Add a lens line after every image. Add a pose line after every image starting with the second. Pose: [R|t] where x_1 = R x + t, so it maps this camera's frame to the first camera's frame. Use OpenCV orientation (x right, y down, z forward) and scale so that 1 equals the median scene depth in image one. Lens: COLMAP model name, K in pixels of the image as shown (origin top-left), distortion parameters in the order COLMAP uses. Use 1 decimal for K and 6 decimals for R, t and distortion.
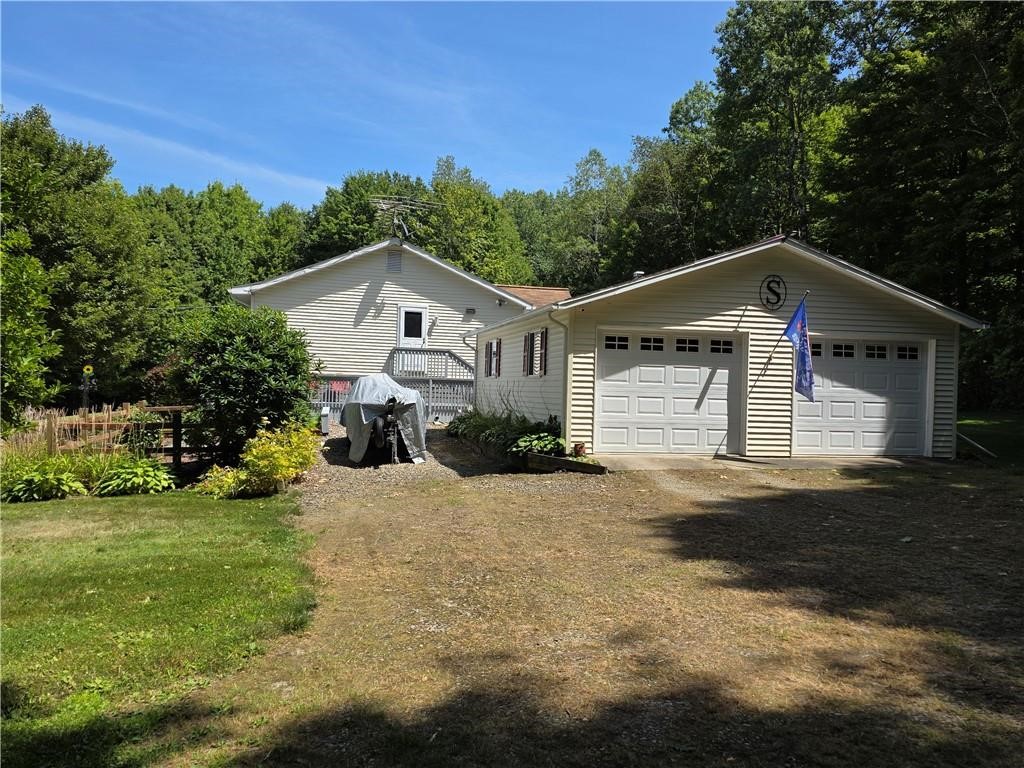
lens RADIAL K [[863.9, 0, 512.0], [0, 863.9, 384.0], [0, 0, 1]] dist [0.065012, -0.001910]
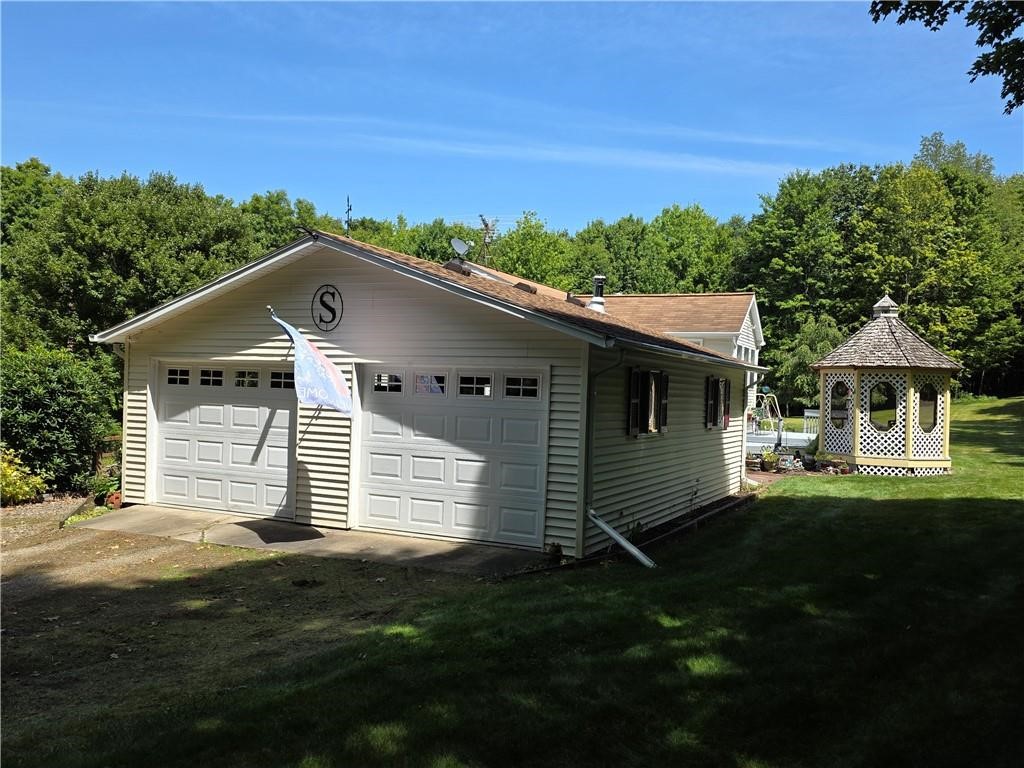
lens RADIAL K [[863.9, 0, 512.0], [0, 863.9, 384.0], [0, 0, 1]] dist [0.065012, -0.001910]
pose [[0.779655, -0.002505, -0.626204, 0.896208], [-0.007608, 0.999880, -0.013473, -0.030680], [0.626163, 0.015268, 0.779543, 0.518401]]
